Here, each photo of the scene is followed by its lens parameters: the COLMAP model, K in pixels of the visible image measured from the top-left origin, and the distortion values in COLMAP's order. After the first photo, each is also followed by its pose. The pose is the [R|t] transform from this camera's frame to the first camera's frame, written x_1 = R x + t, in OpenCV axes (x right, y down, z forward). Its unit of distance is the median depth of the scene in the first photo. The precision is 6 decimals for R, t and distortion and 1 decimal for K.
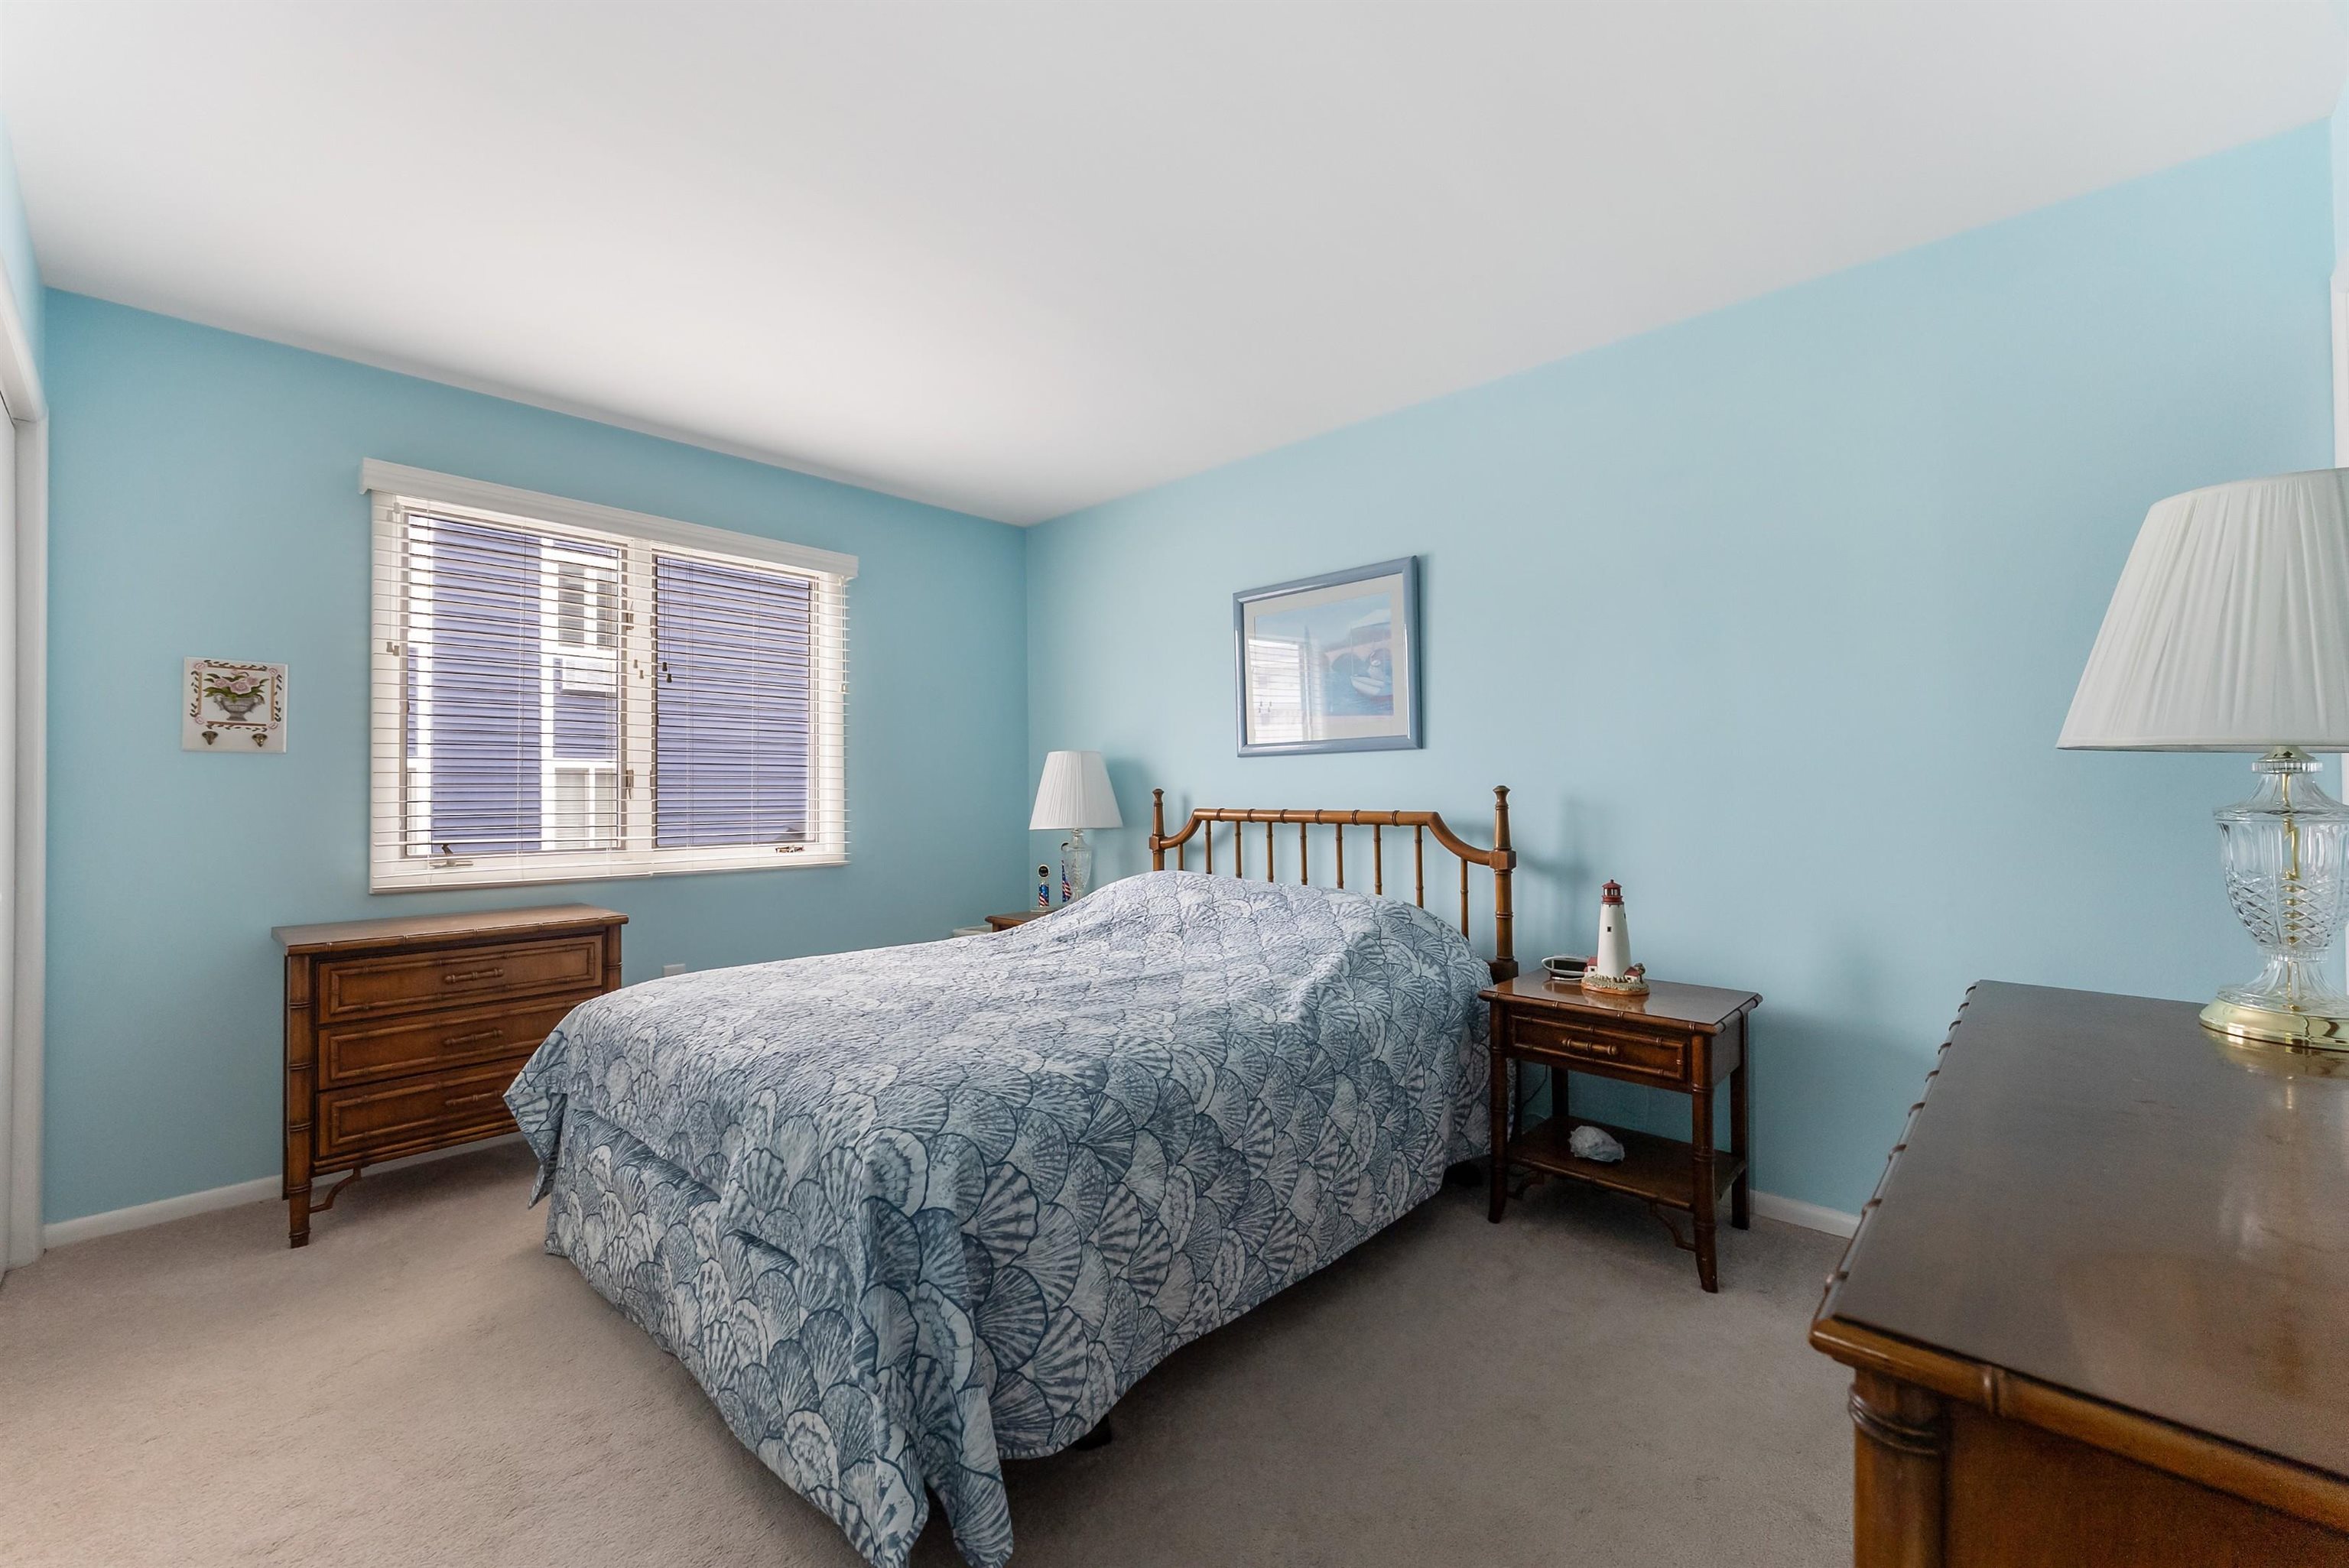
lens RADIAL K [[964.3, 0, 1175.1], [0, 964.3, 777.1], [0, 0, 1]] dist [0.006327, -0.000645]
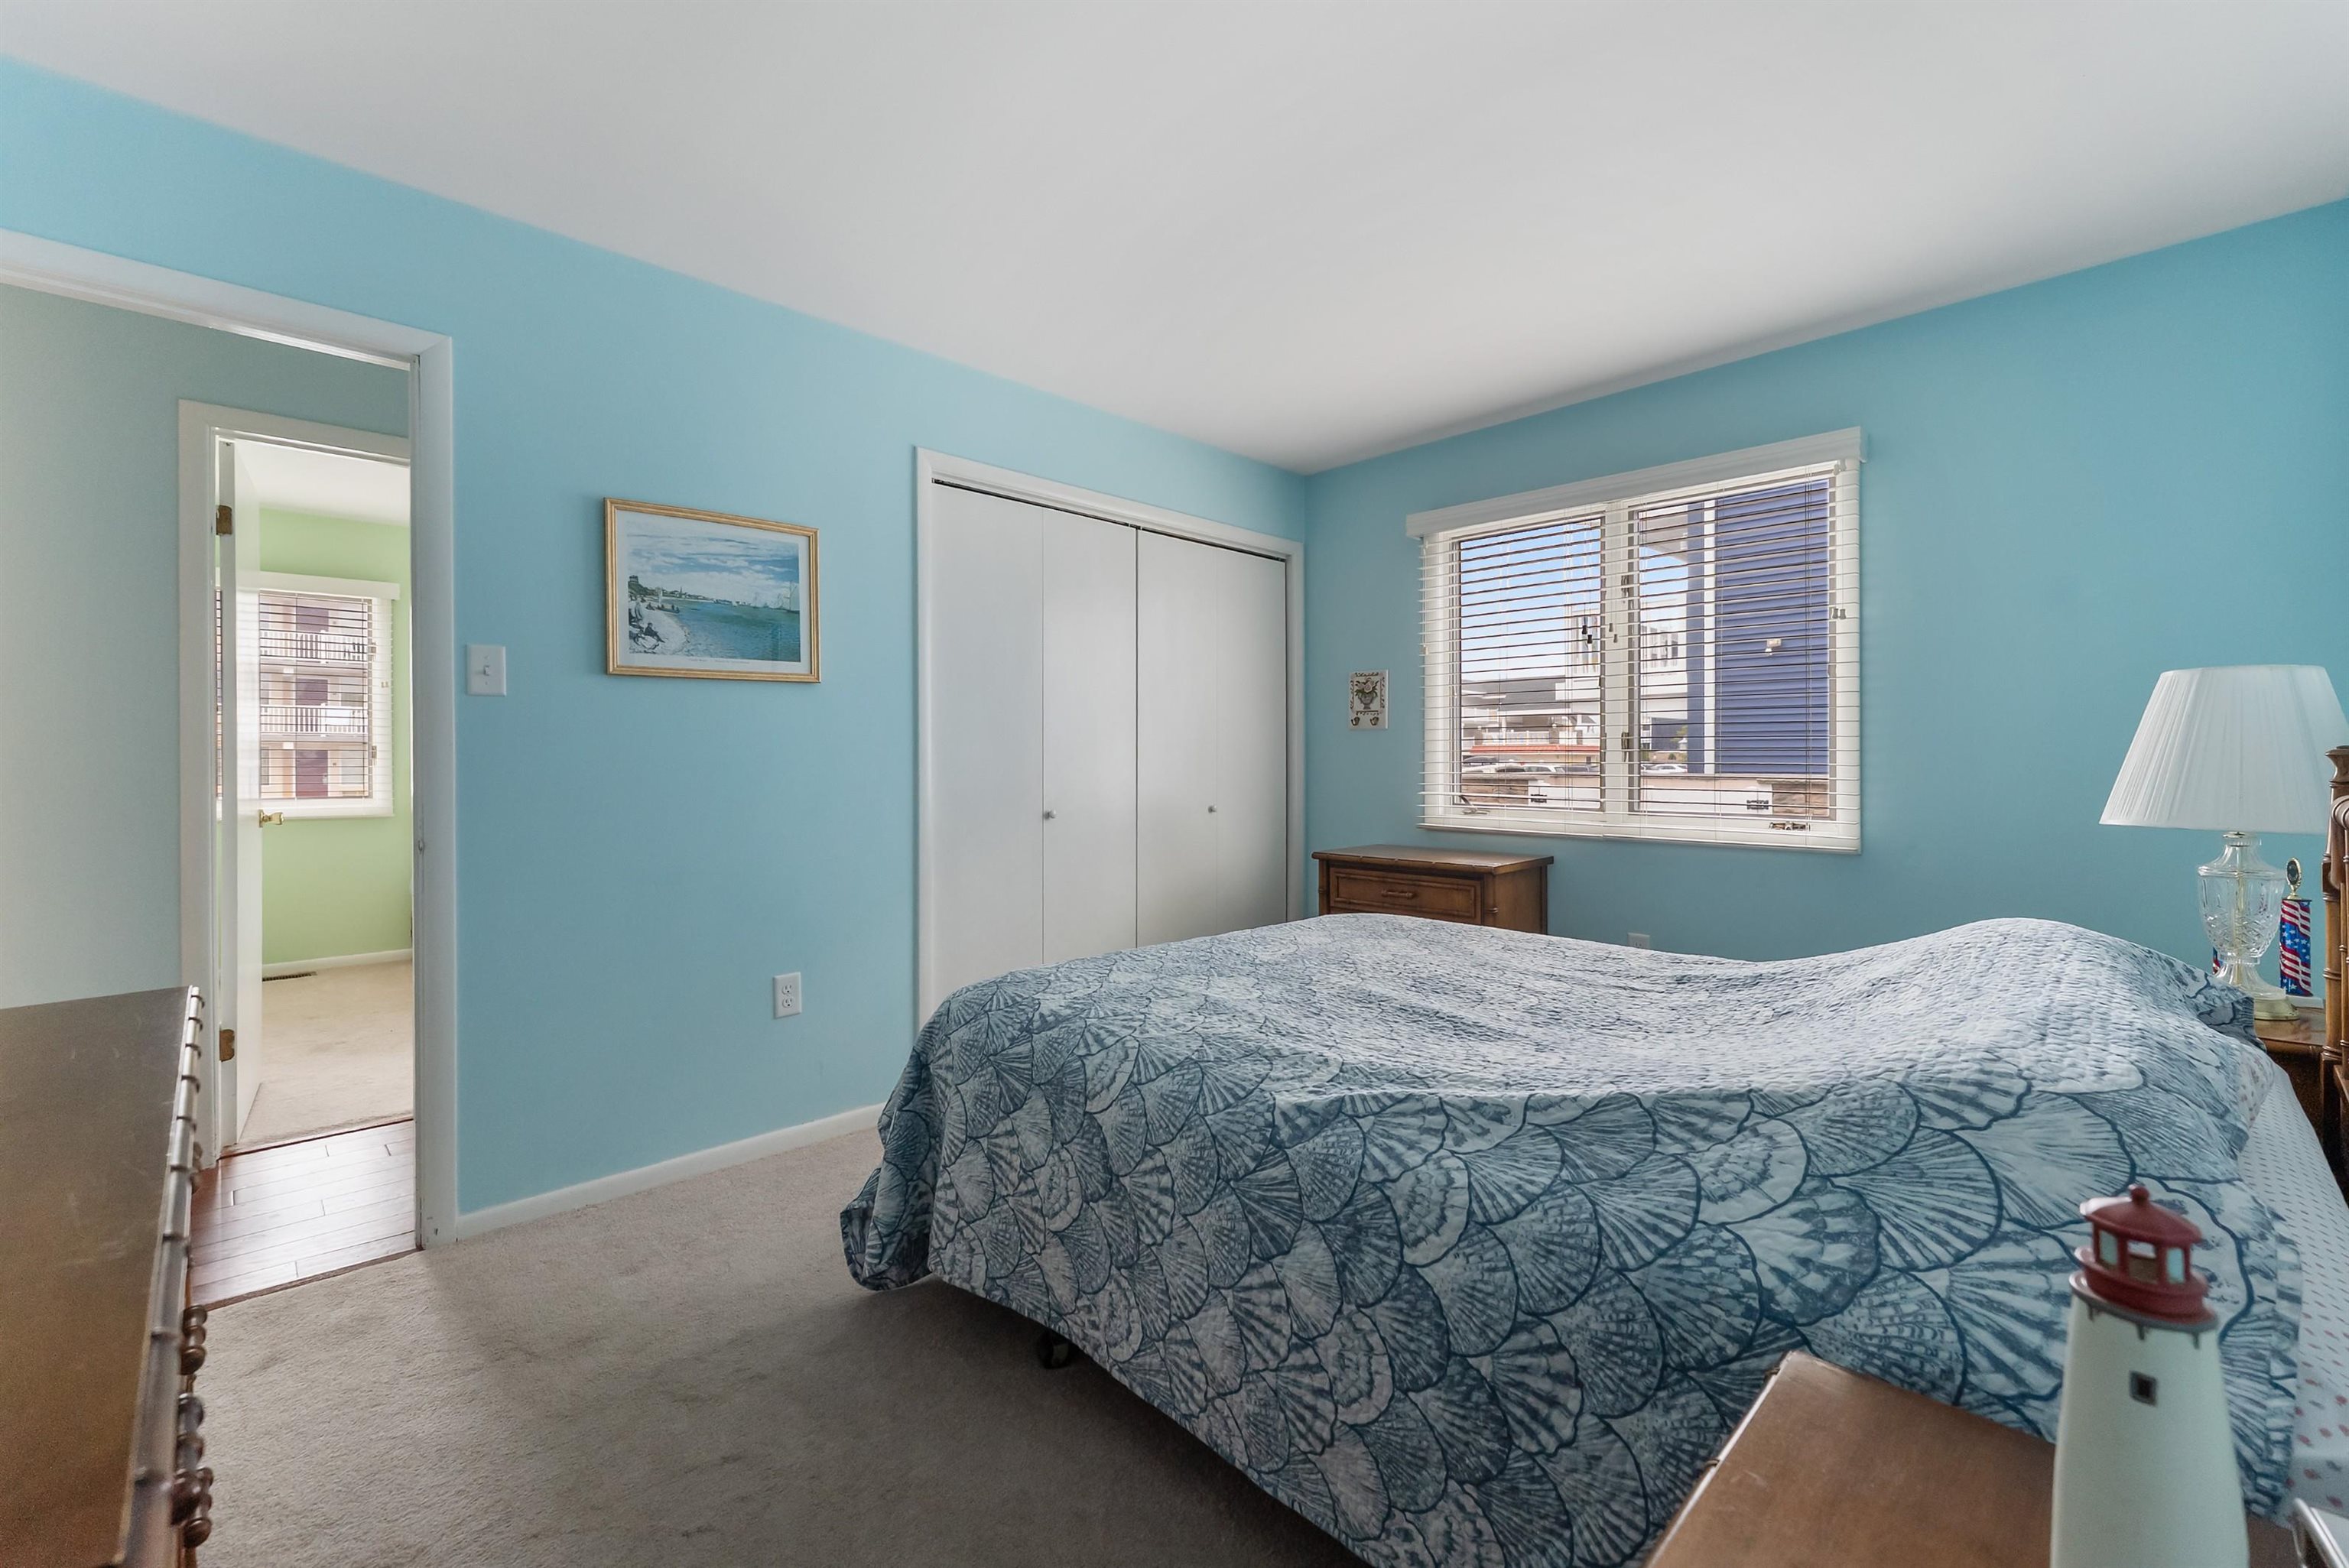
lens RADIAL K [[964.3, 0, 1166.8], [0, 964.3, 775.0], [0, 0, 1]] dist [0.006327, -0.000645]
pose [[-0.043996, 0.020516, -0.998821, 0.766198], [0.015463, 0.999683, 0.019853, 0.014799], [0.998912, -0.014571, -0.044299, 0.936211]]
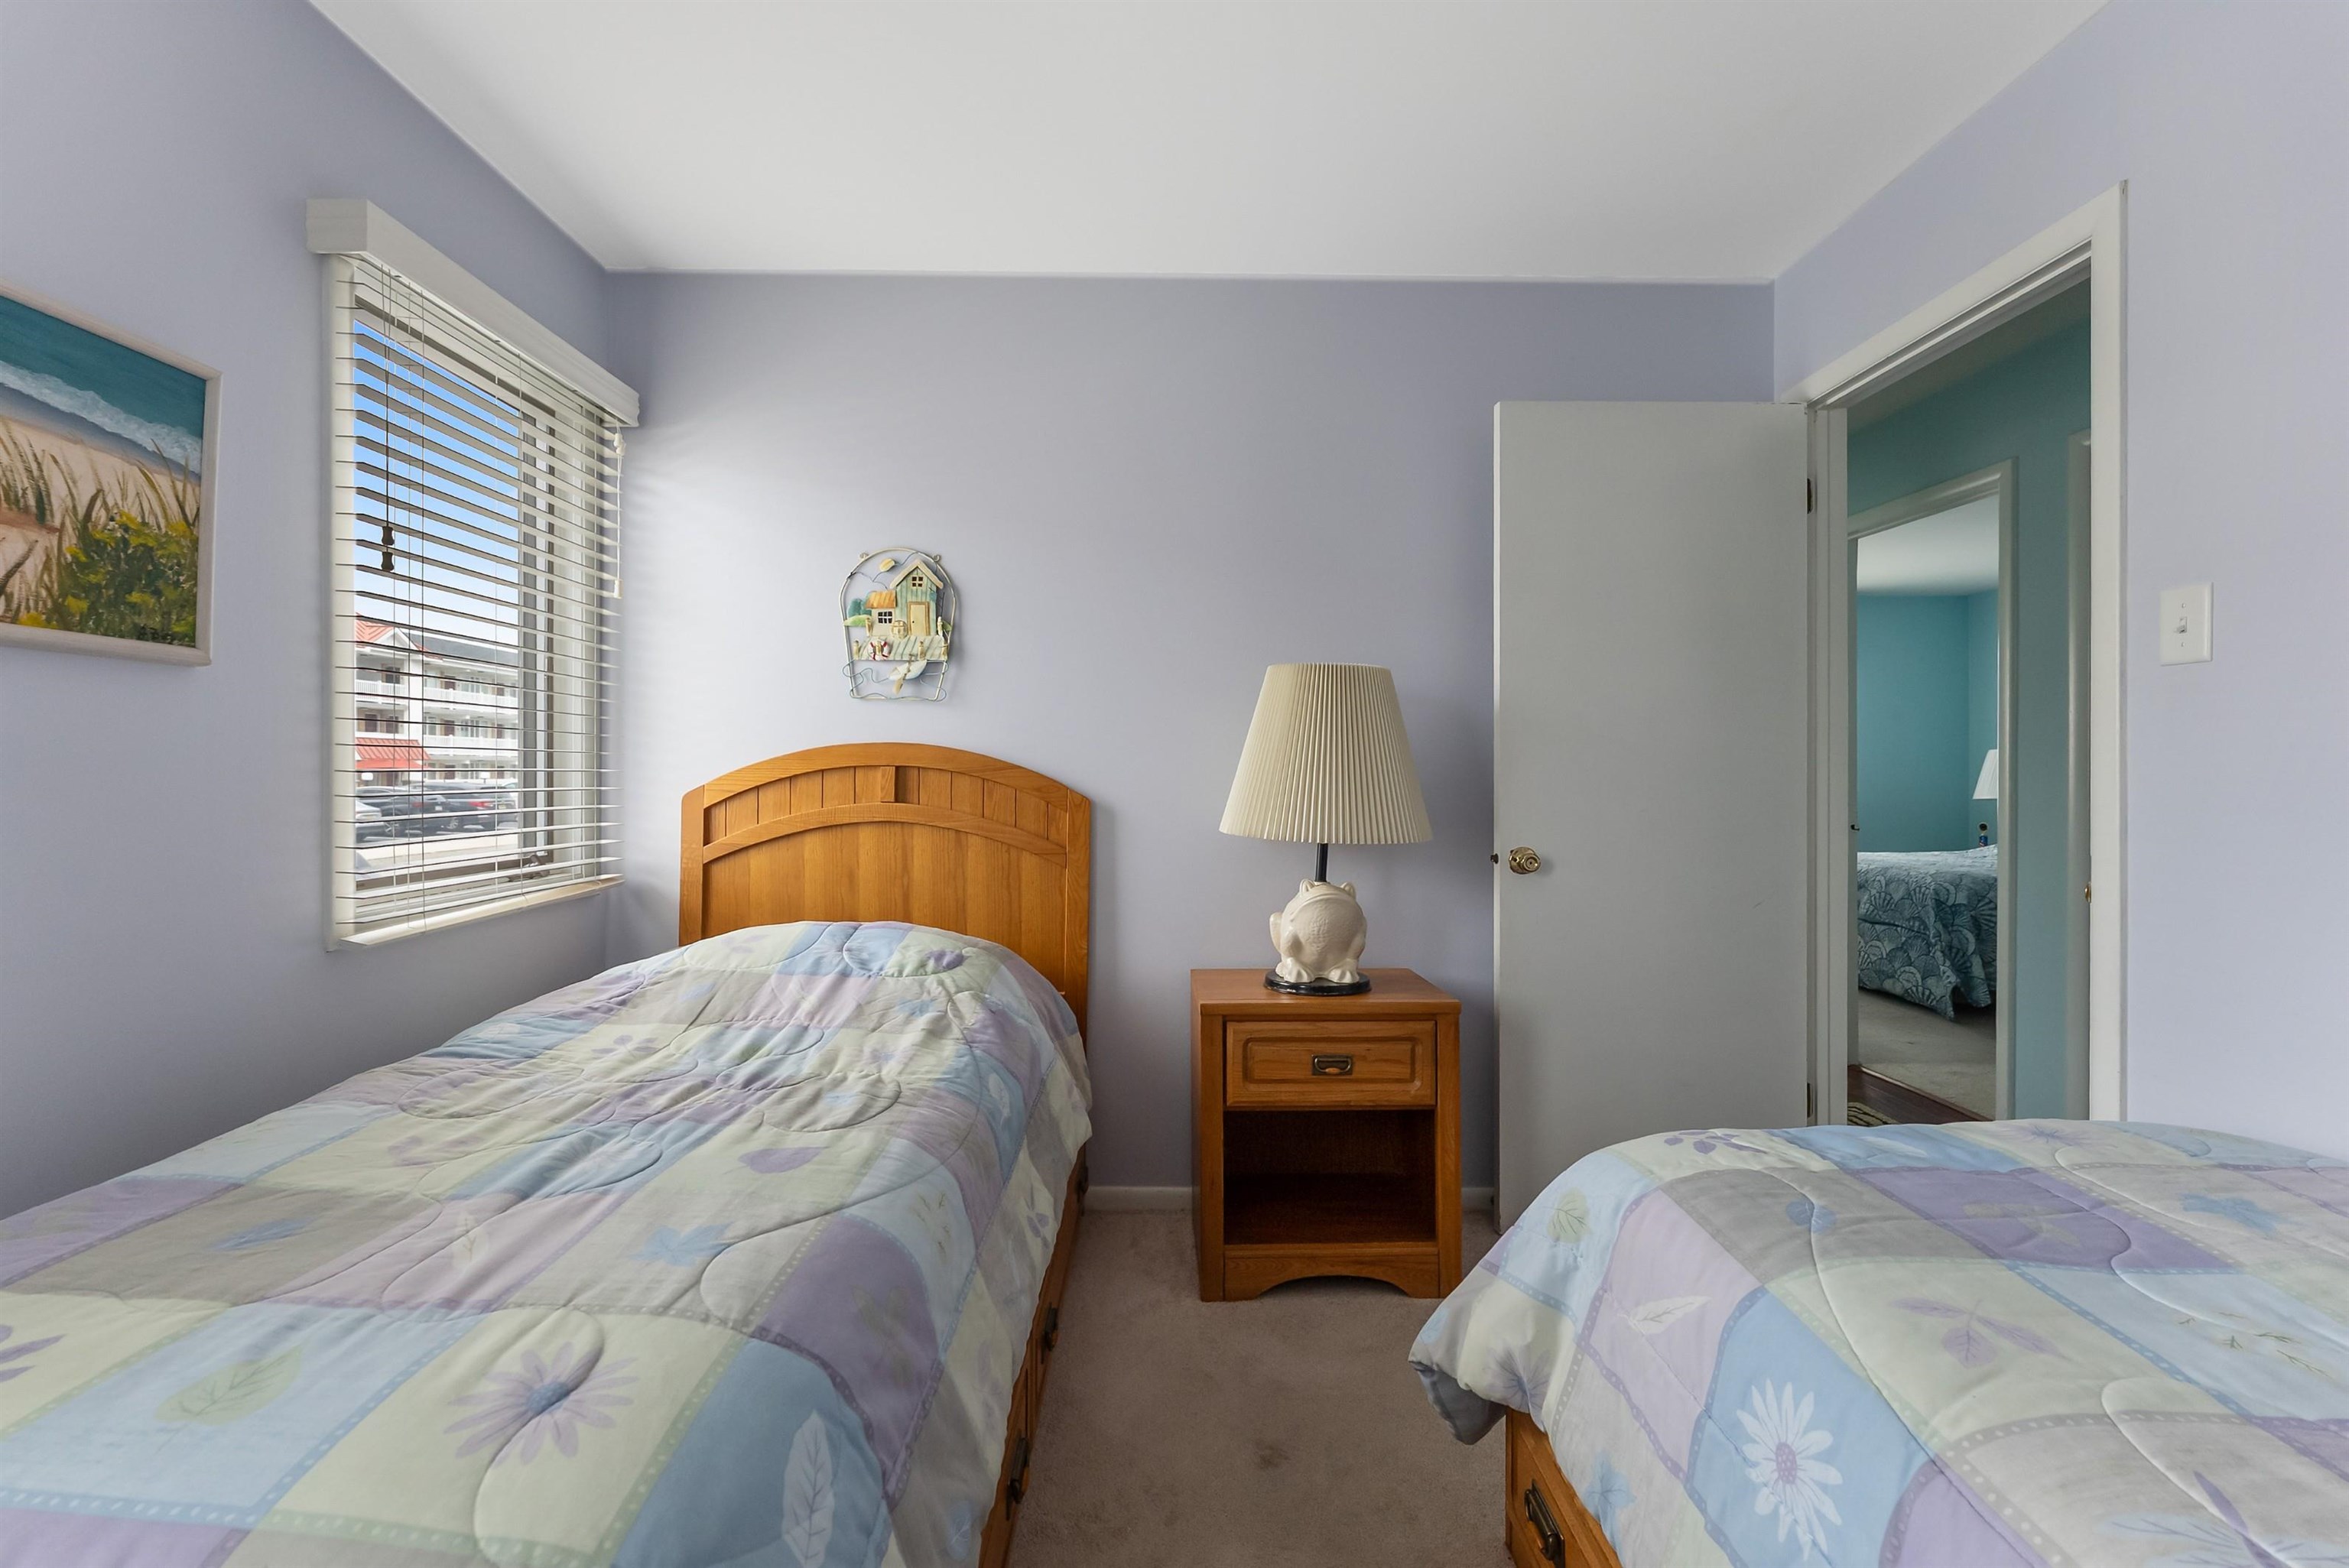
lens RADIAL K [[964.3, 0, 1172.9], [0, 964.3, 776.2], [0, 0, 1]] dist [0.006327, -0.000645]
pose [[0.691139, 0.011522, -0.722630, 0.174791], [0.005238, 0.999767, 0.020950, -0.045900], [0.722703, -0.018265, 0.690917, -2.013889]]
